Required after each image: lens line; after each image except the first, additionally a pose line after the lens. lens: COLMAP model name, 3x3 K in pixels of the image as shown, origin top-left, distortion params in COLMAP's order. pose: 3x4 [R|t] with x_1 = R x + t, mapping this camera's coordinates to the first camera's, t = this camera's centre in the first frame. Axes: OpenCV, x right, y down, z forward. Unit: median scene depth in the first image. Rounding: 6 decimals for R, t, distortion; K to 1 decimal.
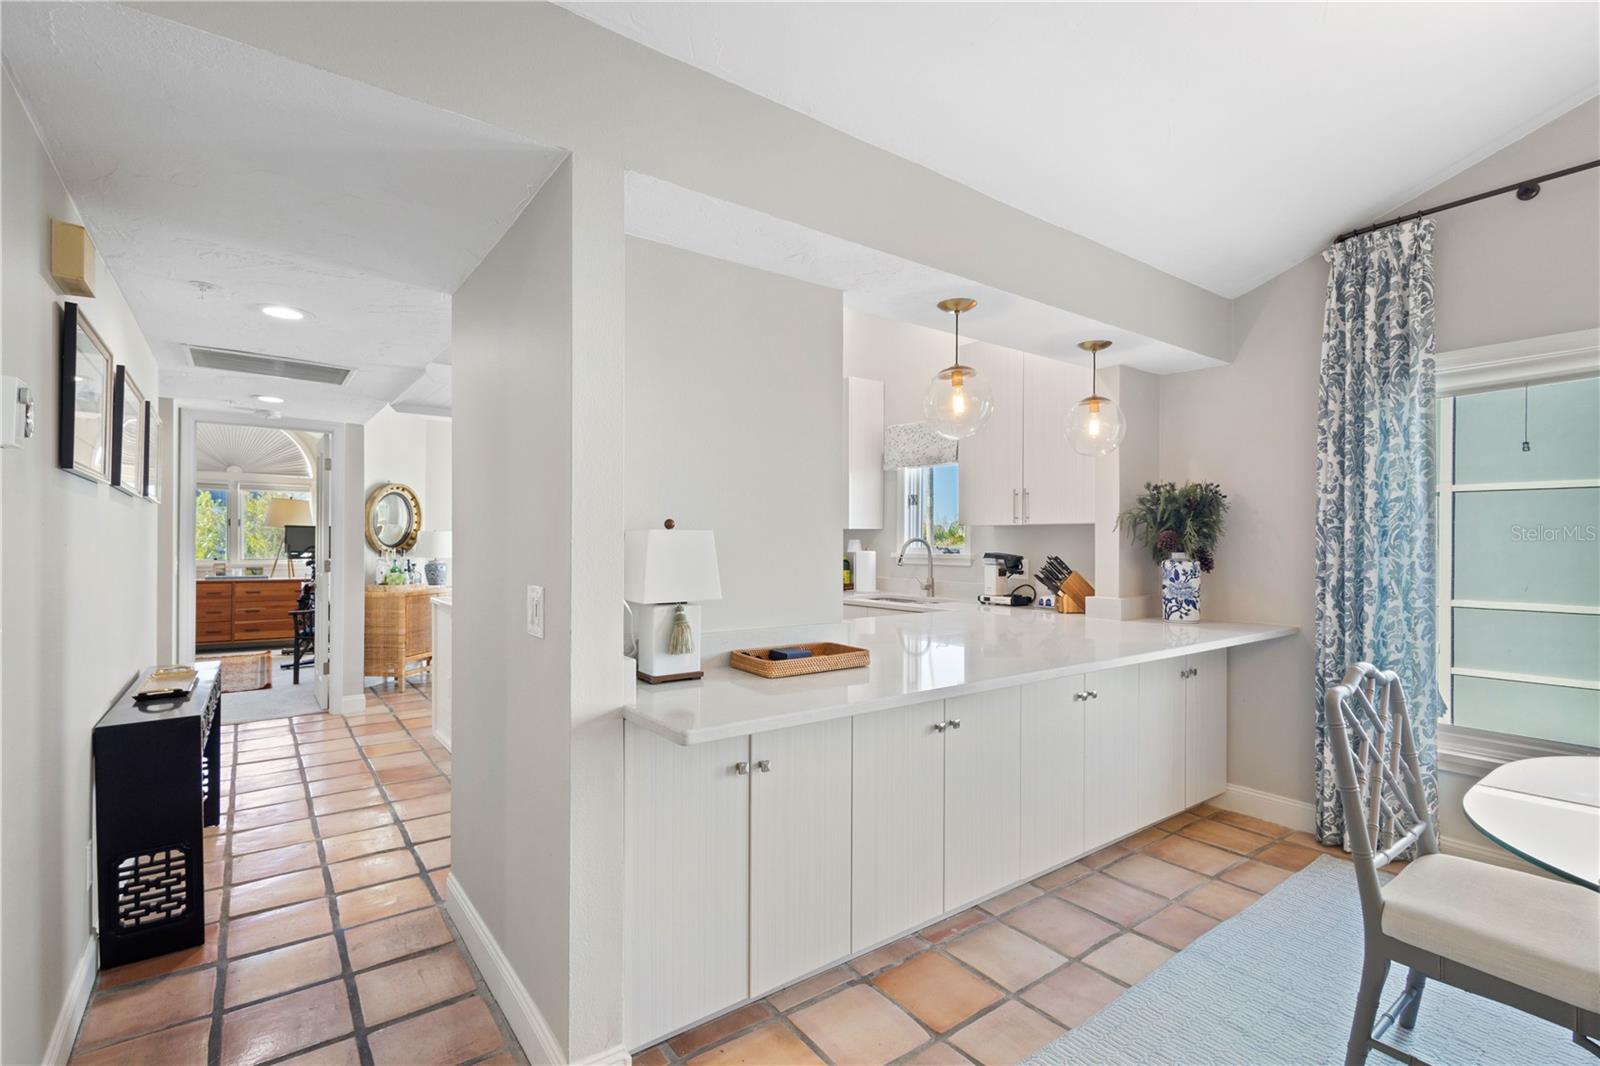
lens RADIAL K [[741.9, 0, 798.7], [0, 741.9, 538.4], [0, 0, 1]] dist [0.010715, -0.001478]
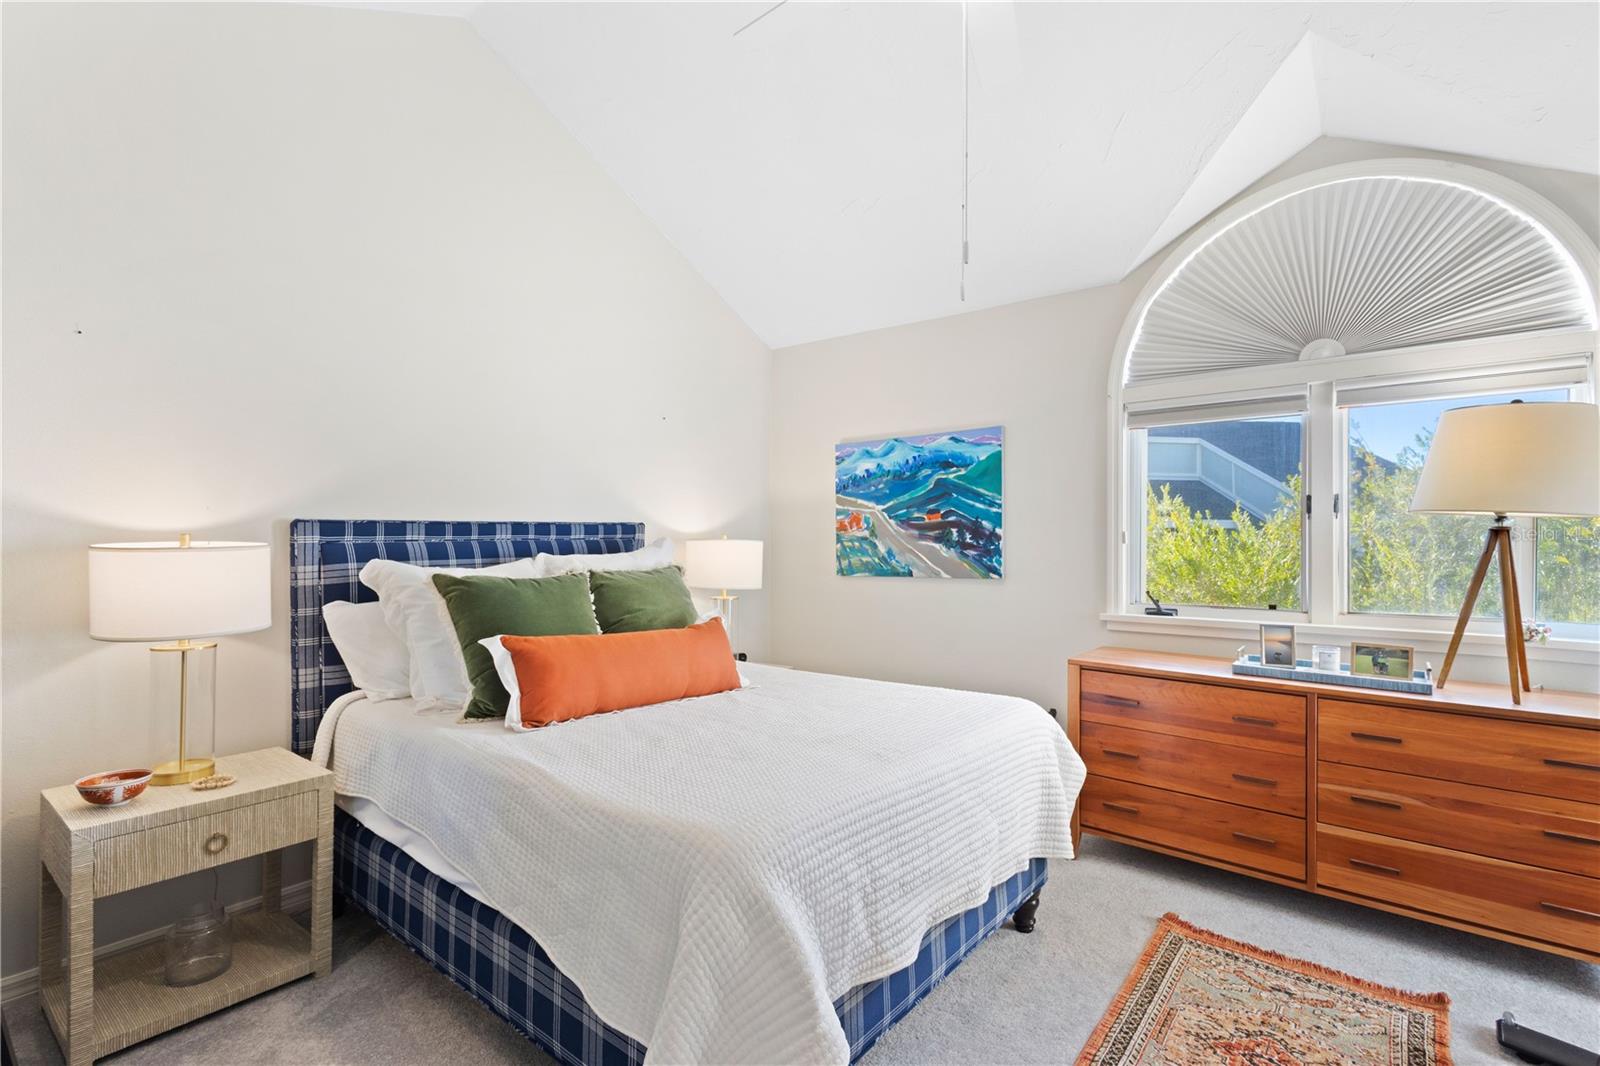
lens RADIAL K [[741.9, 0, 794.9], [0, 741.9, 544.5], [0, 0, 1]] dist [0.010715, -0.001478]
pose [[0.262308, 0.000380, -0.964984, -0.619891], [0.005695, 0.999982, 0.001942, -0.006654], [0.964967, -0.006005, 0.262301, 0.856985]]
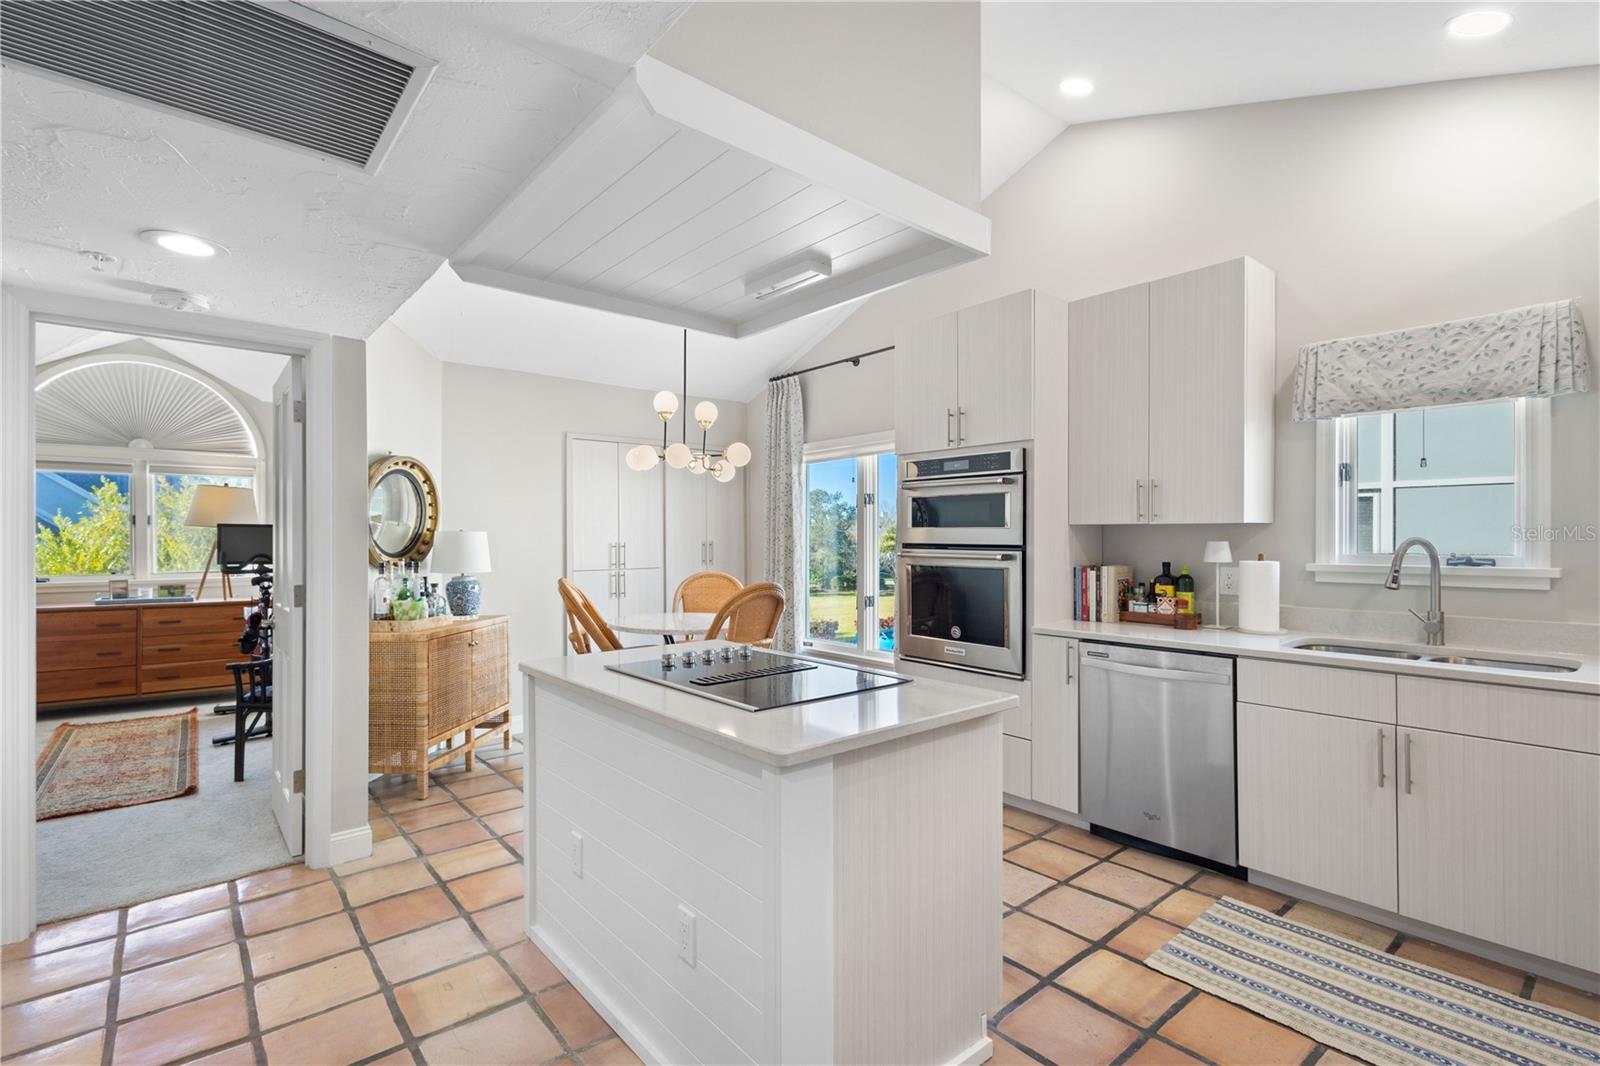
lens RADIAL K [[741.9, 0, 798.8], [0, 741.9, 539.0], [0, 0, 1]] dist [0.010715, -0.001478]
pose [[0.998223, -0.006586, 0.059225, -0.236382], [0.006366, 0.999972, 0.003894, -0.003650], [-0.059249, -0.003510, 0.998237, 0.340677]]
